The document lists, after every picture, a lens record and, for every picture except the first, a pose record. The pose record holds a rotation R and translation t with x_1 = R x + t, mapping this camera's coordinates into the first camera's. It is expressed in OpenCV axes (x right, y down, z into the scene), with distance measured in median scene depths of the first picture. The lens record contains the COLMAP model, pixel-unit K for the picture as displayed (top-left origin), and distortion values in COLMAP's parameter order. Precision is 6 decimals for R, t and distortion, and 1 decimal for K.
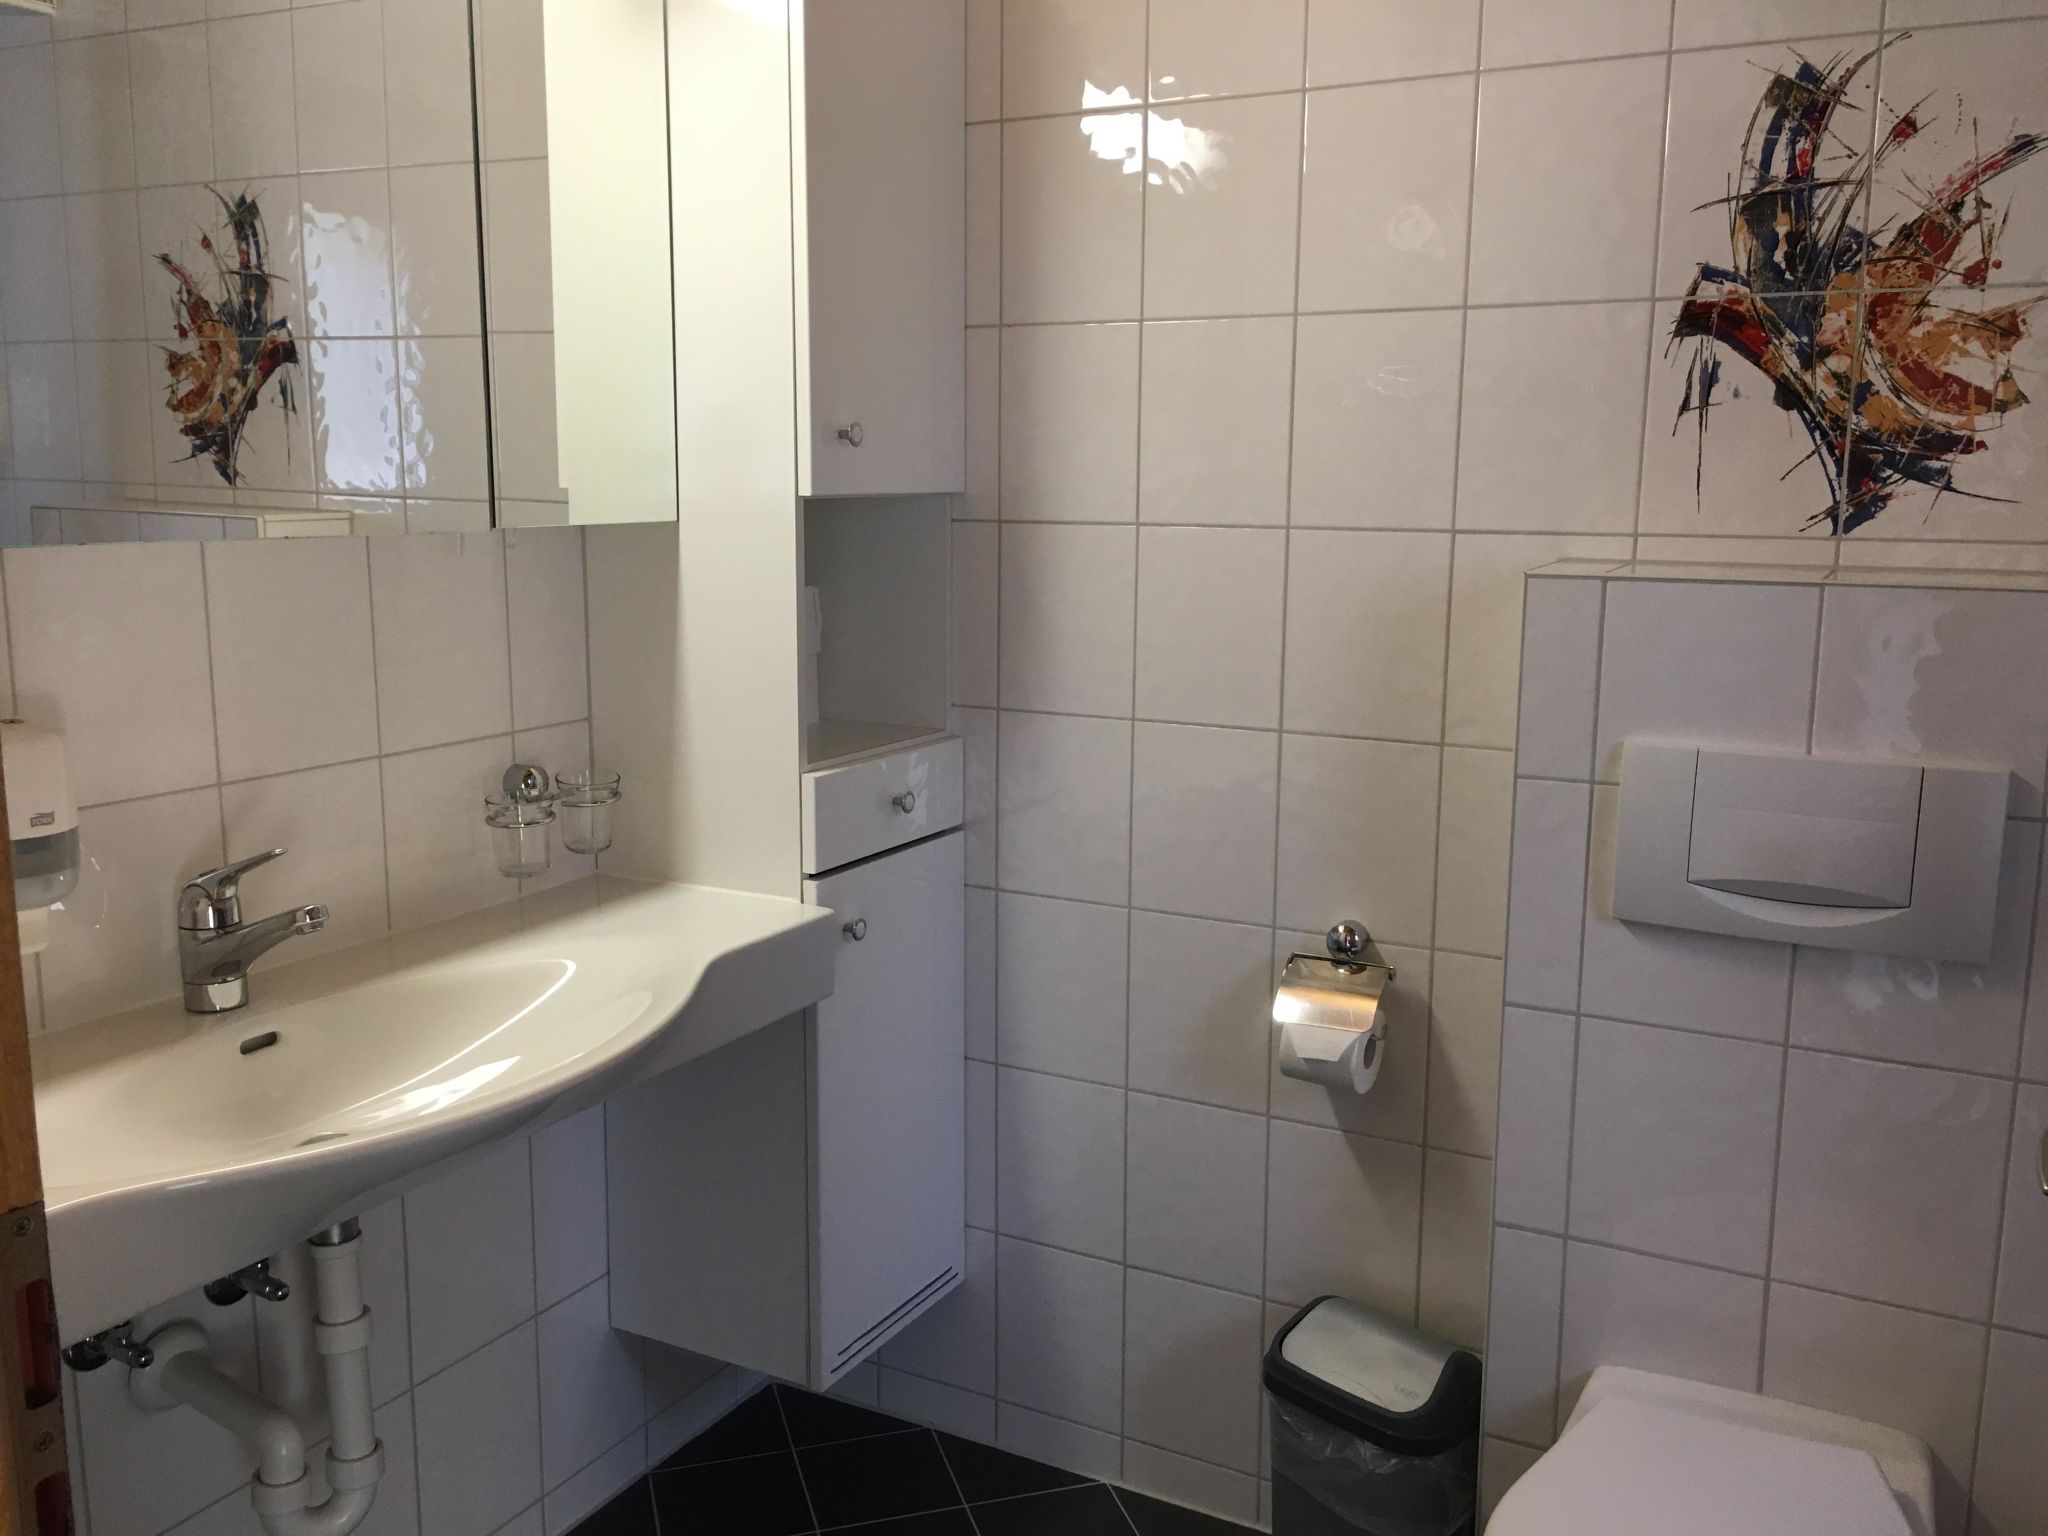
lens RADIAL K [[1749.6, 0, 1034.7], [0, 1749.6, 779.2], [0, 0, 1]] dist [0.059858, -0.072863]
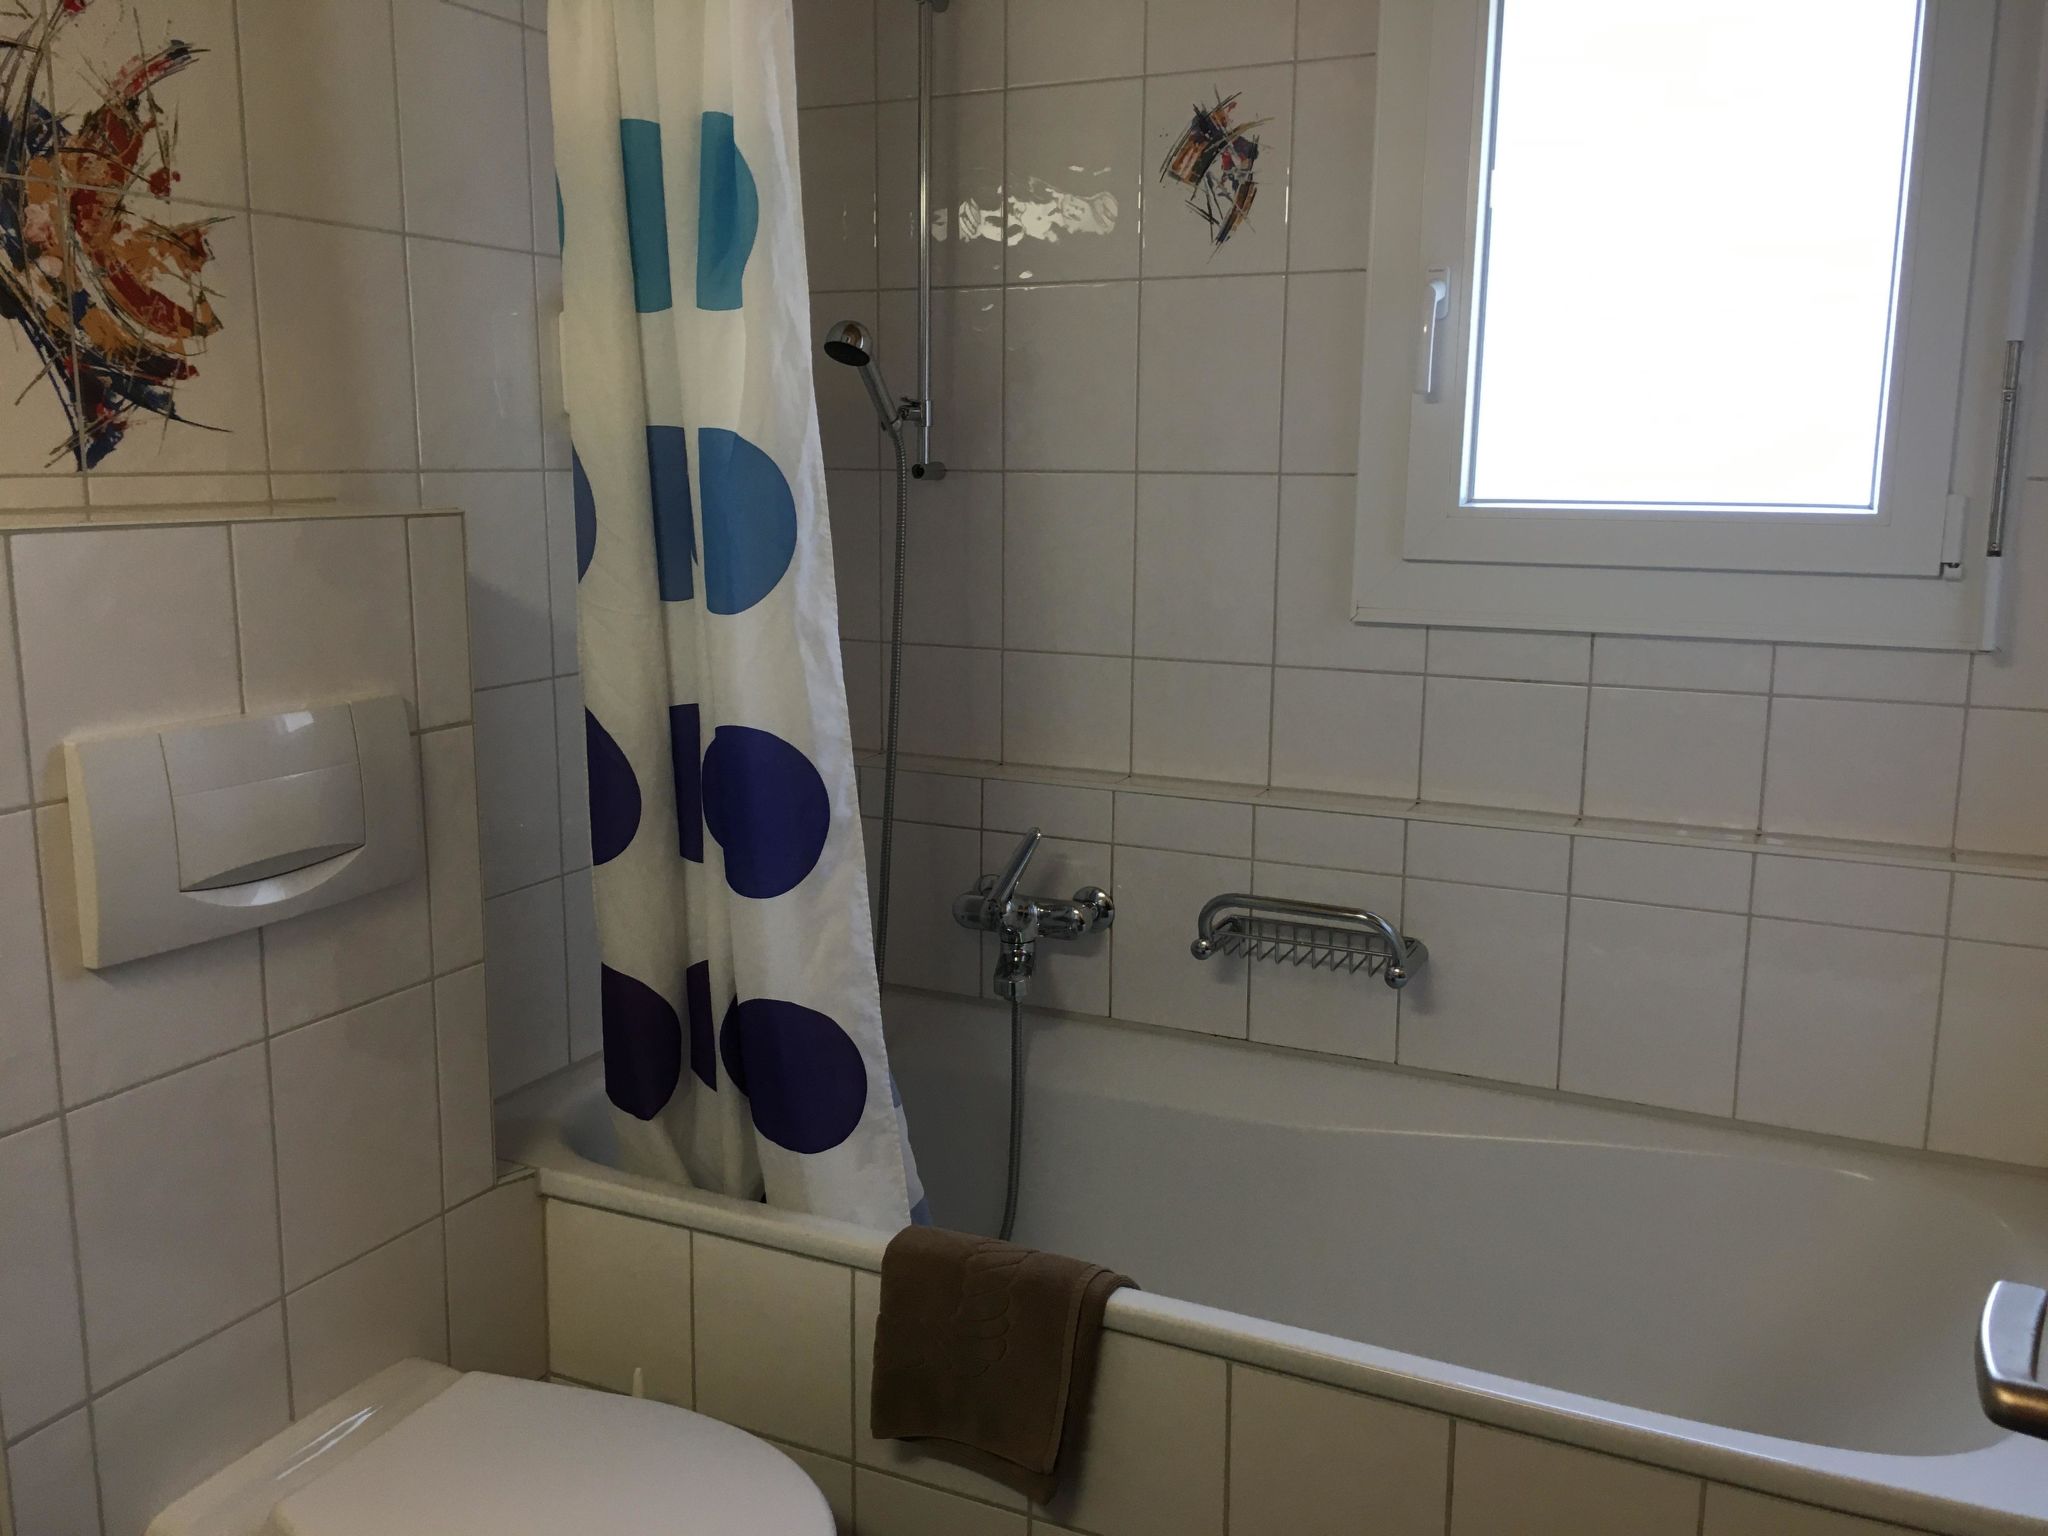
lens RADIAL K [[1749.6, 0, 1034.6], [0, 1749.6, 758.5], [0, 0, 1]] dist [0.059858, -0.072863]
pose [[-0.026766, -0.187307, 0.981937, -0.434246], [0.163111, 0.968306, 0.189153, -0.092621], [-0.986245, 0.165228, 0.004634, 0.580612]]
